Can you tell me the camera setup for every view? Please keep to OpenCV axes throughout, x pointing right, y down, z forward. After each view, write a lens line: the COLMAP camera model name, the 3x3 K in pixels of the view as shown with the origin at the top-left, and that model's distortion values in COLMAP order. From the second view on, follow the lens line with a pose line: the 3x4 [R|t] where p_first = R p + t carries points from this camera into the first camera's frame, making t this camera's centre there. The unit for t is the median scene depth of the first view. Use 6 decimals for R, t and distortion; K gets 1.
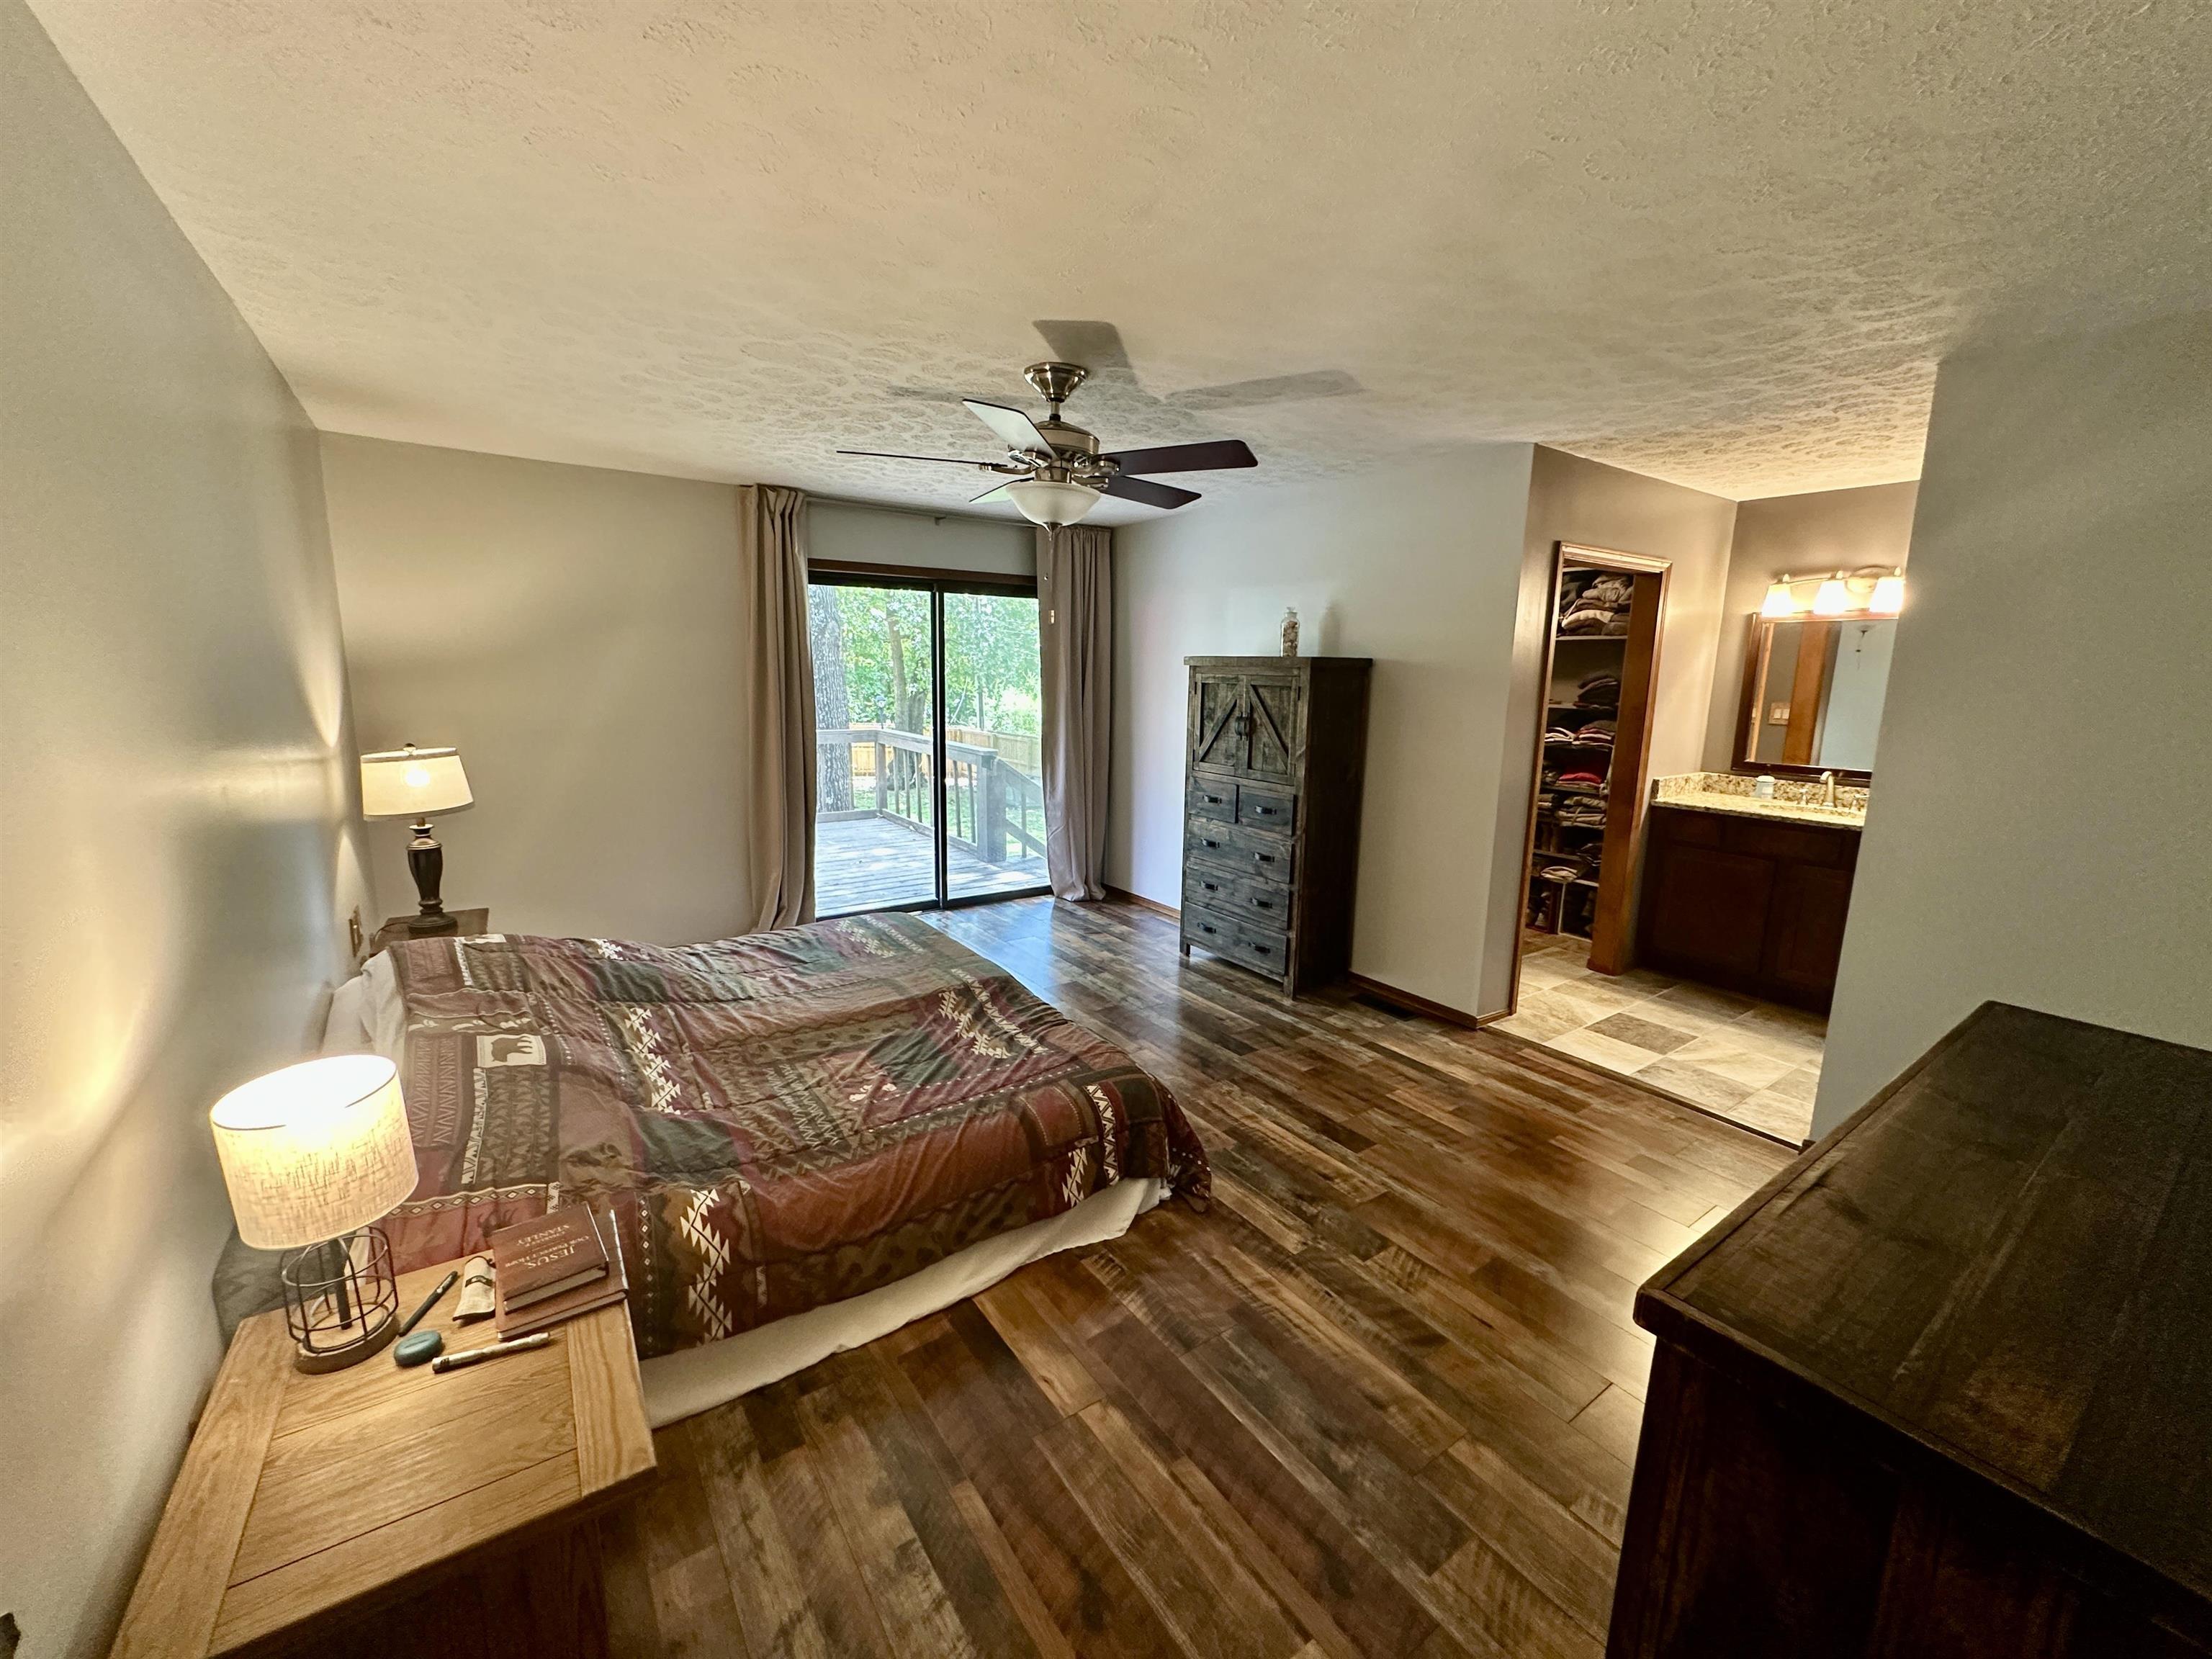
lens RADIAL K [[883.8, 0, 1111.8], [0, 883.8, 822.8], [0, 0, 1]] dist [-0.002185, 0.000653]
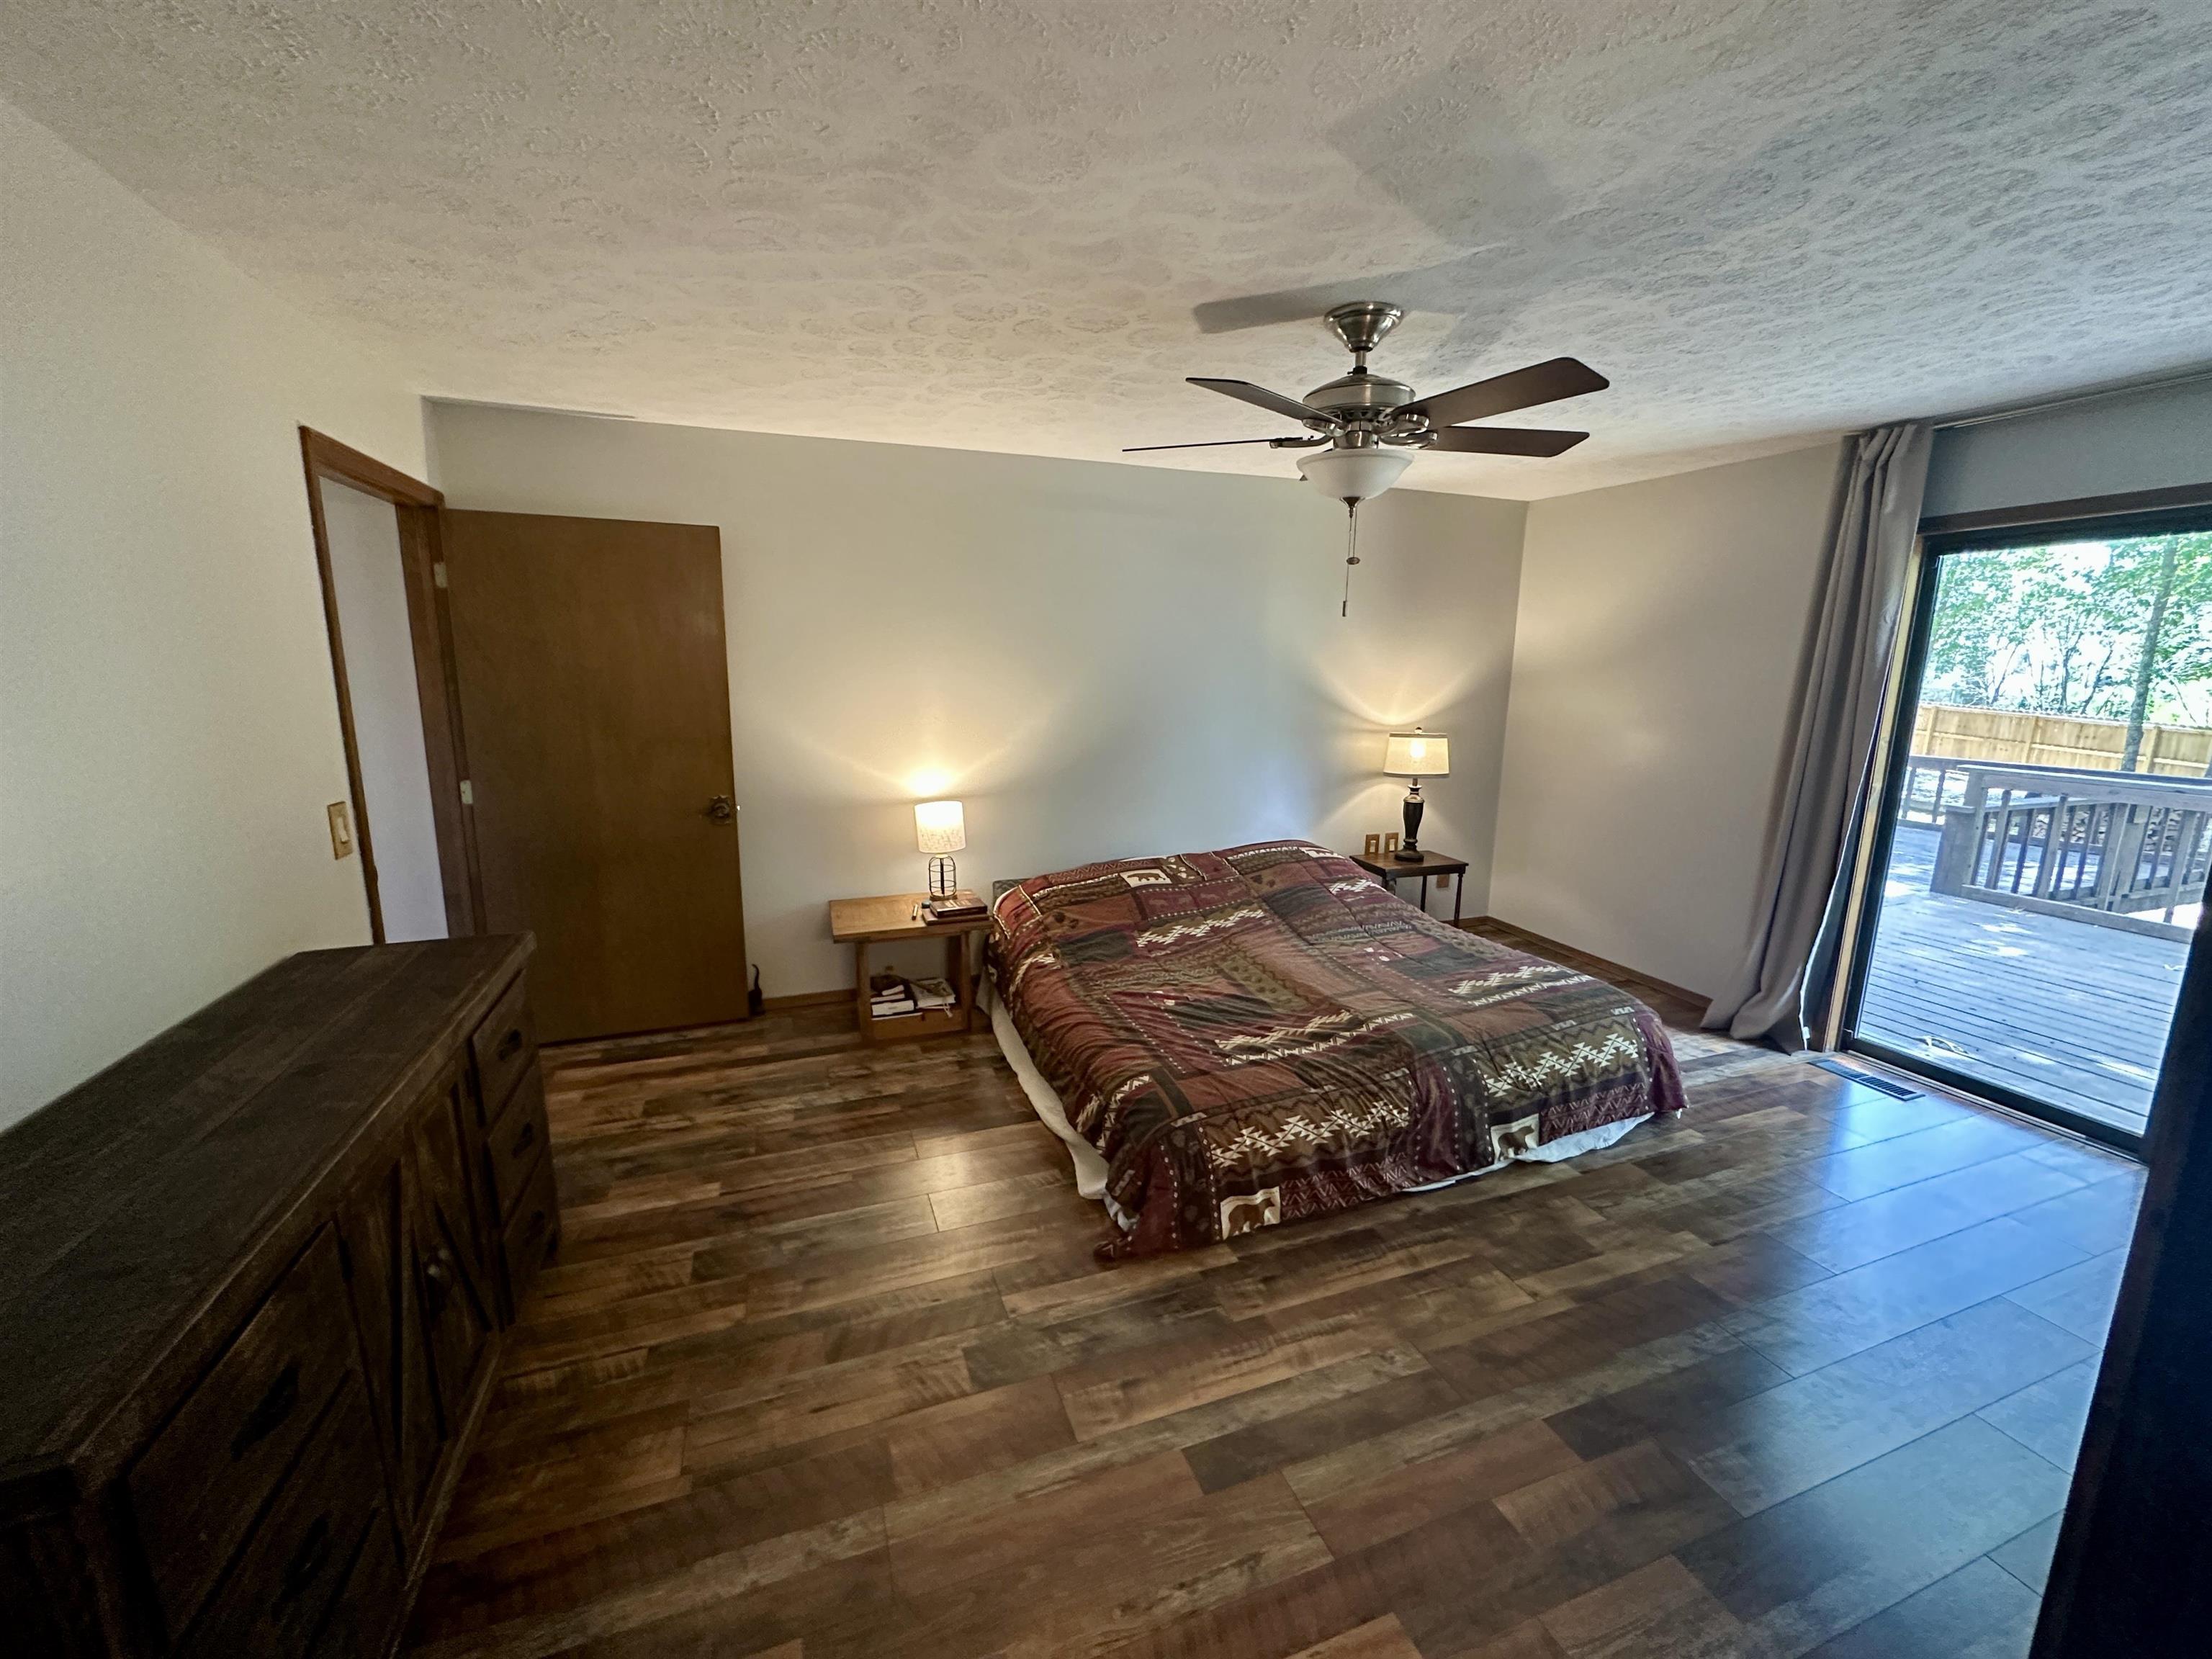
lens RADIAL K [[883.8, 0, 1109.4], [0, 883.8, 827.0], [0, 0, 1]] dist [-0.002185, 0.000653]
pose [[-0.257048, 0.164562, -0.952284, 0.811360], [-0.182534, 0.959390, 0.215061, -0.169484], [0.949003, 0.229105, -0.216571, 0.990414]]
